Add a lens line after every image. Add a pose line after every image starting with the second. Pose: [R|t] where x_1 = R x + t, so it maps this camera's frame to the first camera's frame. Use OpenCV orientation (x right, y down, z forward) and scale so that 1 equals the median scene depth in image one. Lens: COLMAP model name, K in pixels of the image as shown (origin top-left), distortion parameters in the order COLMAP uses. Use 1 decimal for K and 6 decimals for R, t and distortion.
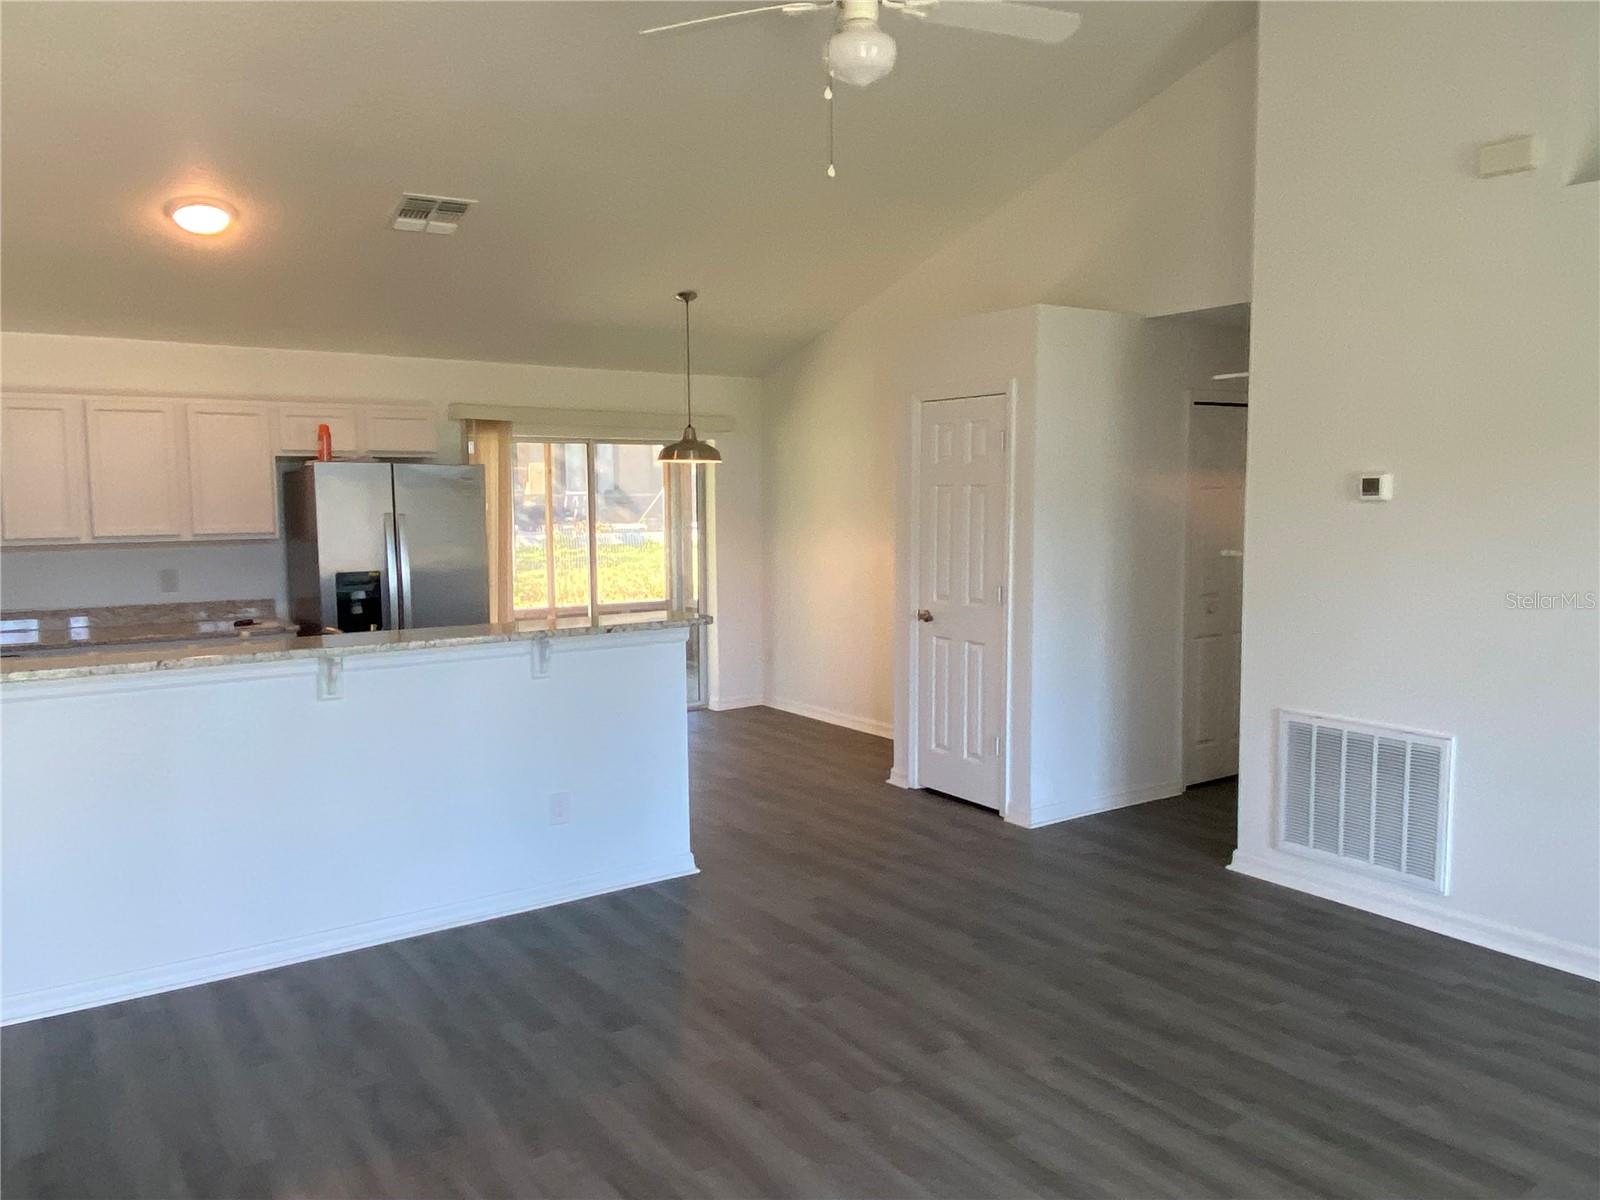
lens RADIAL K [[1174.3, 0, 800.0], [0, 1174.3, 600.0], [0, 0, 1]] dist [0.032608, -0.006228]
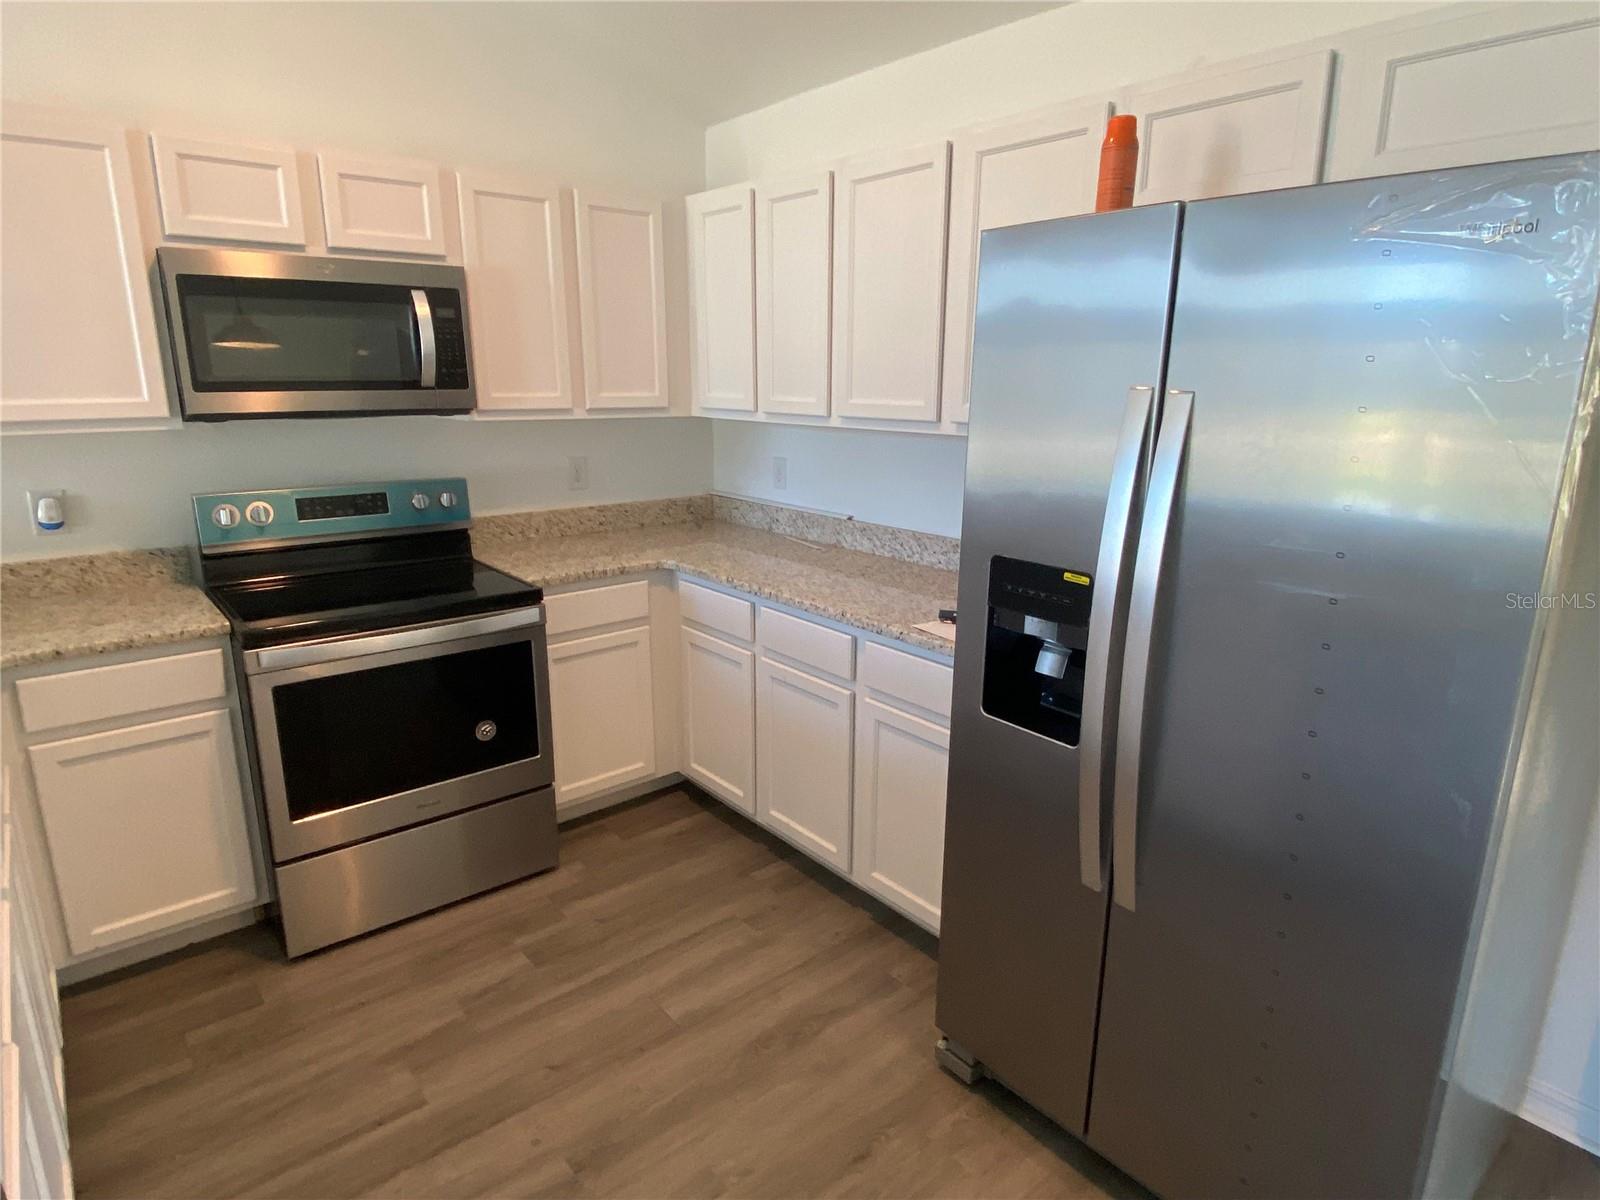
lens RADIAL K [[914.2, 0, 802.1], [0, 914.2, 597.0], [0, 0, 1]] dist [0.071591, -0.074416]
pose [[0.091679, 0.246910, -0.964692, -0.162572], [-0.095123, 0.966513, 0.238337, -0.093191], [0.991235, 0.069914, 0.112095, 1.192125]]
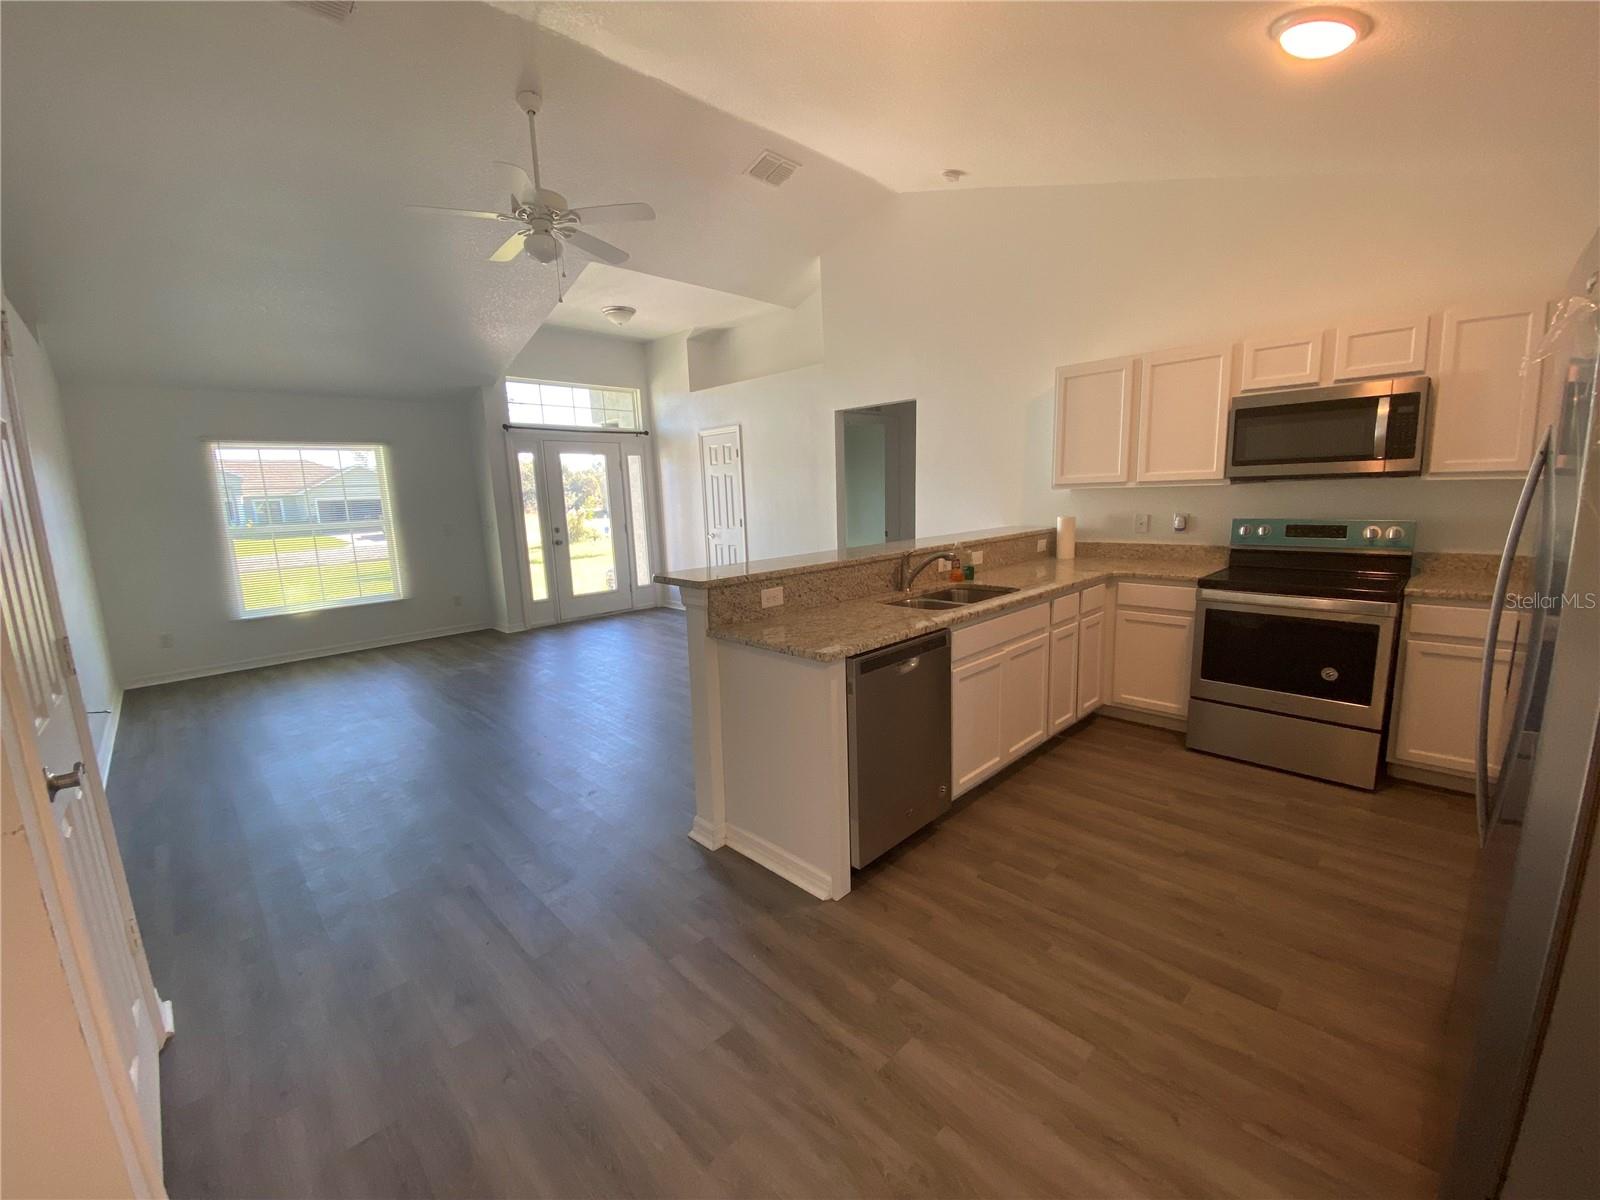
lens RADIAL K [[644.0, 0, 800.0], [0, 644.0, 600.0], [0, 0, 1]] dist [0.053806, -0.042977]
pose [[-0.984886, 0.070616, -0.158158, -0.109893], [0.028187, 0.966289, 0.255911, -0.105020], [0.170898, 0.247585, -0.953675, 1.556441]]
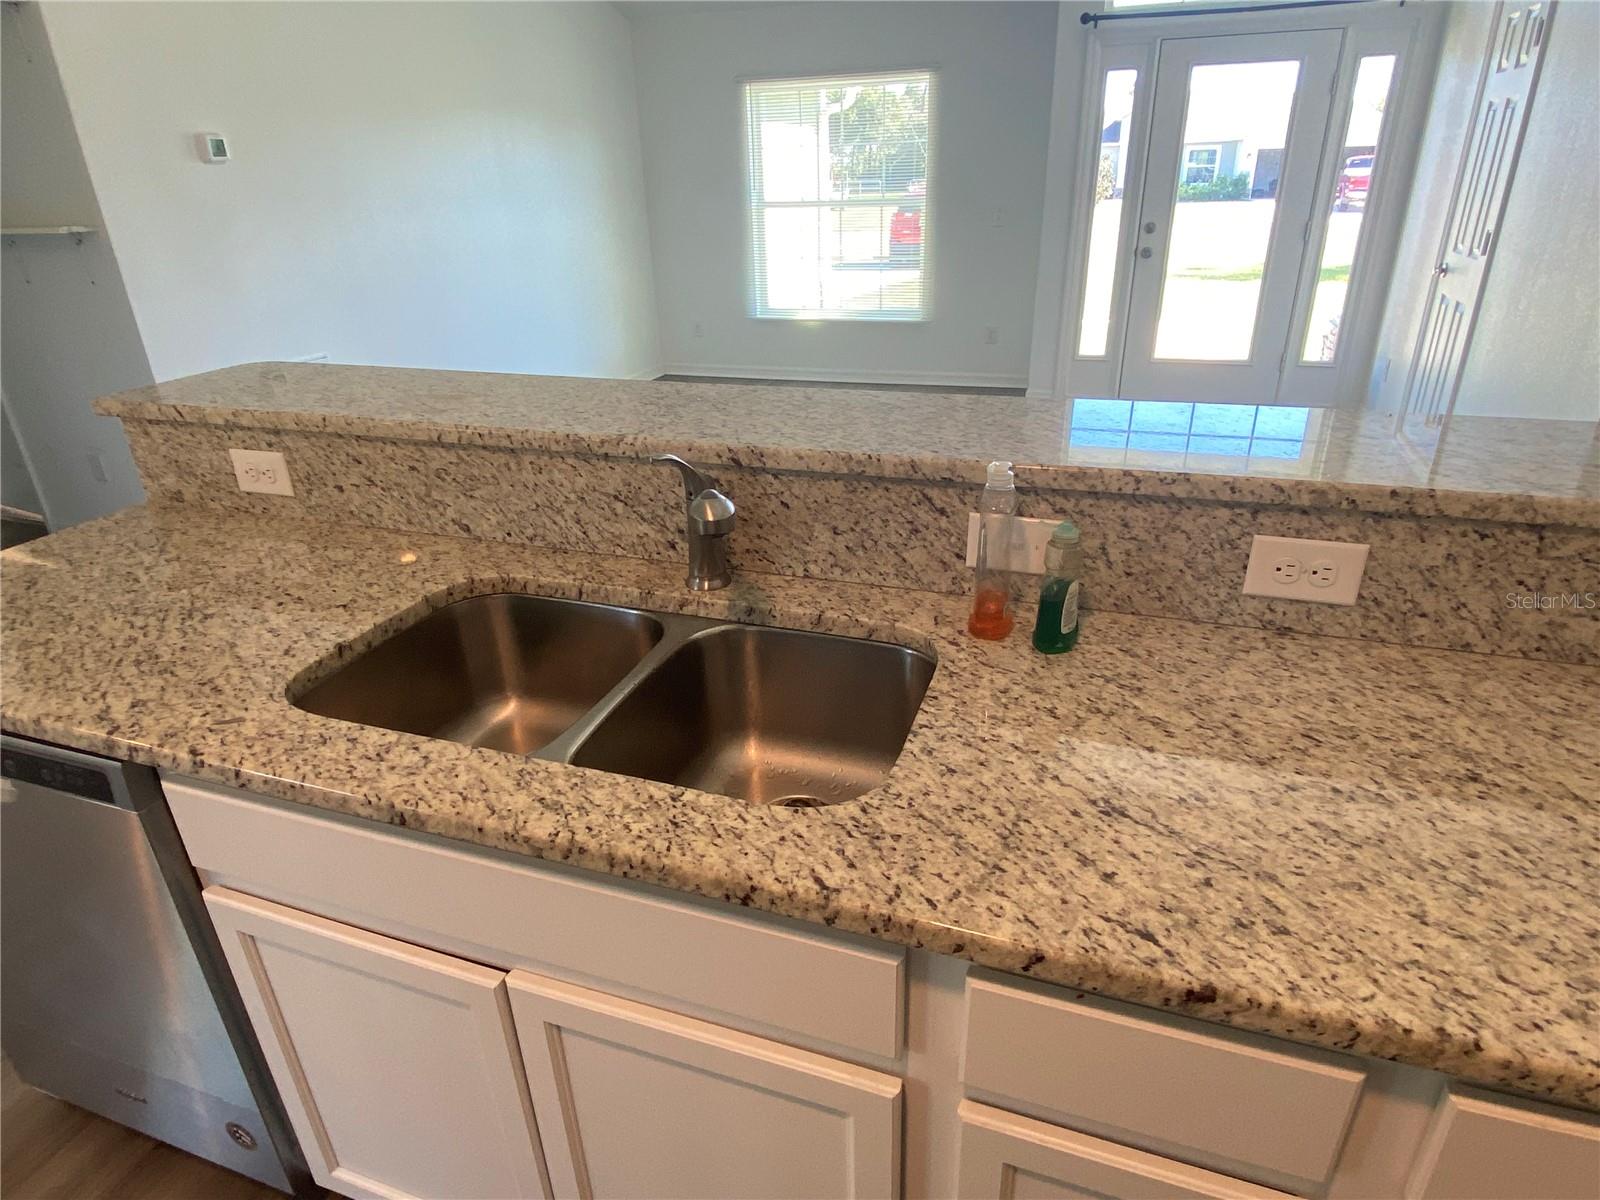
lens RADIAL K [[912.9, 0, 804.3], [0, 912.9, 597.5], [0, 0, 1]] dist [0.102640, -0.125061]
pose [[-0.584328, -0.316700, 0.747170, -0.563164], [0.105253, 0.883353, 0.456737, -0.057853], [-0.804663, 0.345526, -0.482834, 1.032266]]
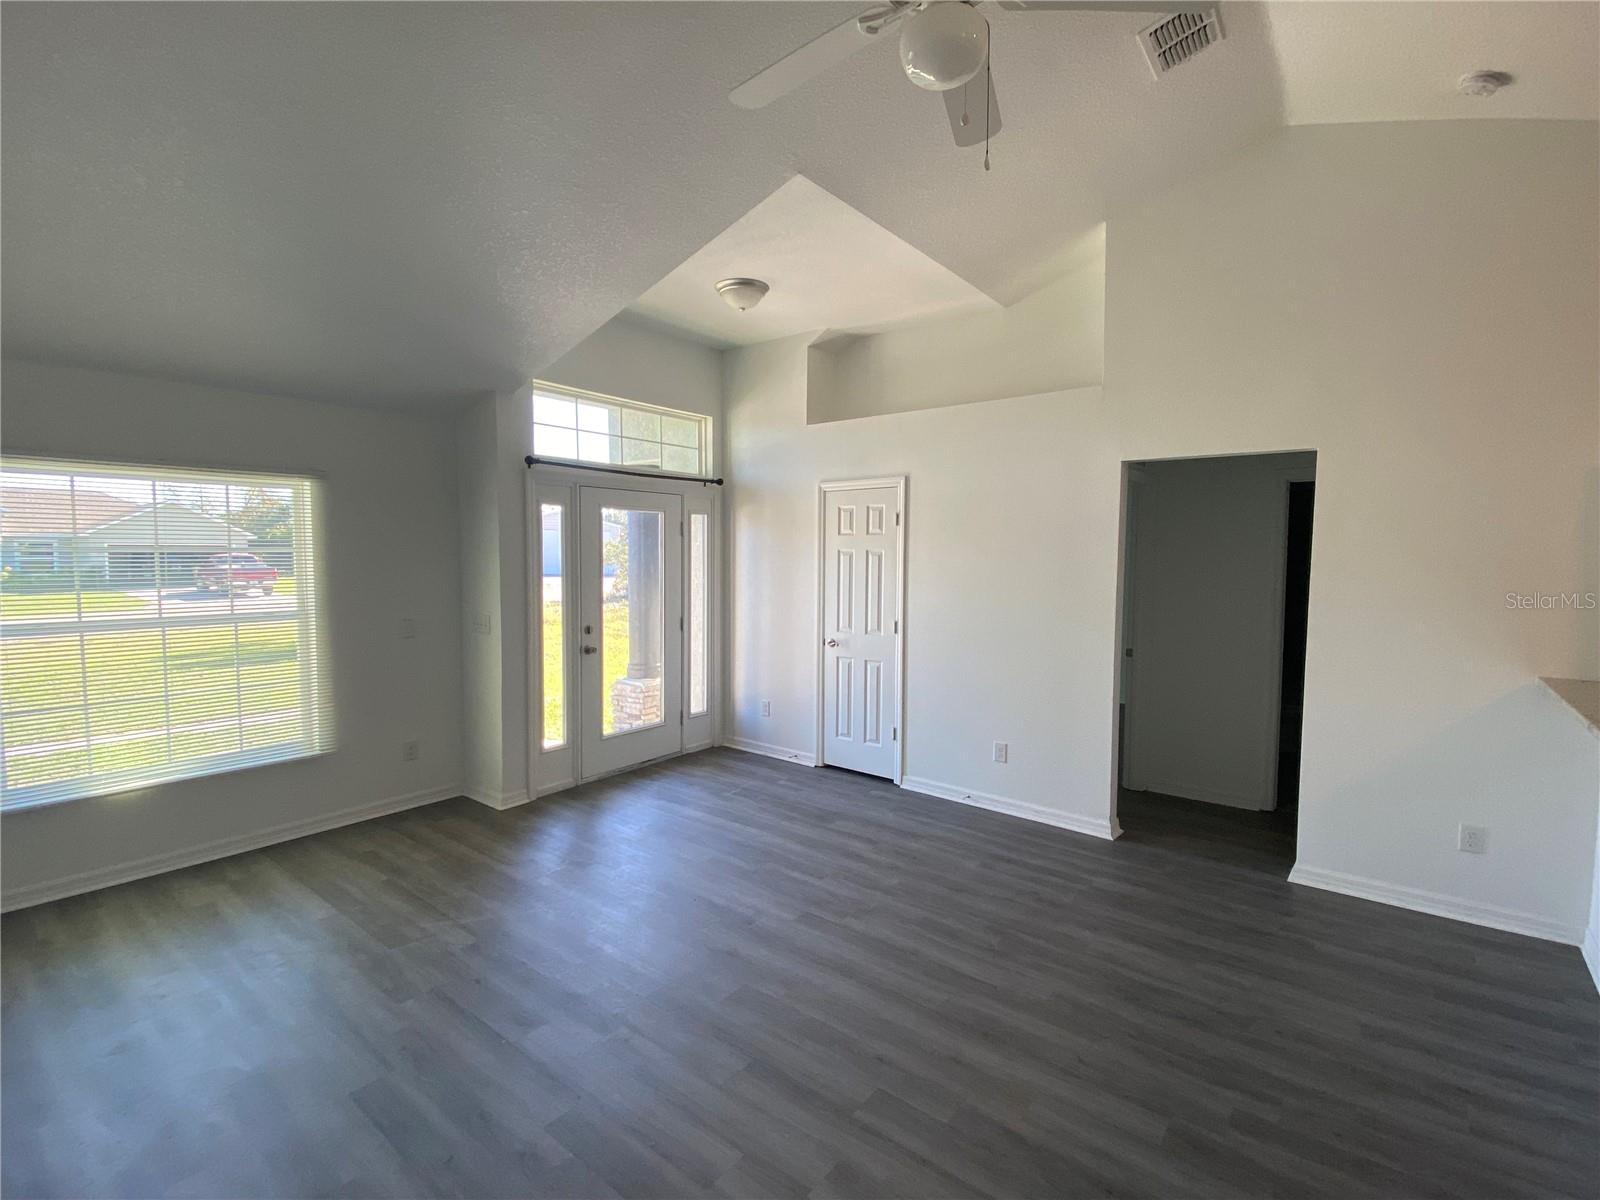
lens RADIAL K [[731.7, 0, 800.0], [0, 731.7, 600.0], [0, 0, 1]] dist [0.038524, -0.035642]
pose [[-0.957054, 0.021493, -0.289114, 0.211934], [-0.023868, 0.988021, 0.152460, -0.098596], [0.288927, 0.152813, -0.945076, 1.037529]]
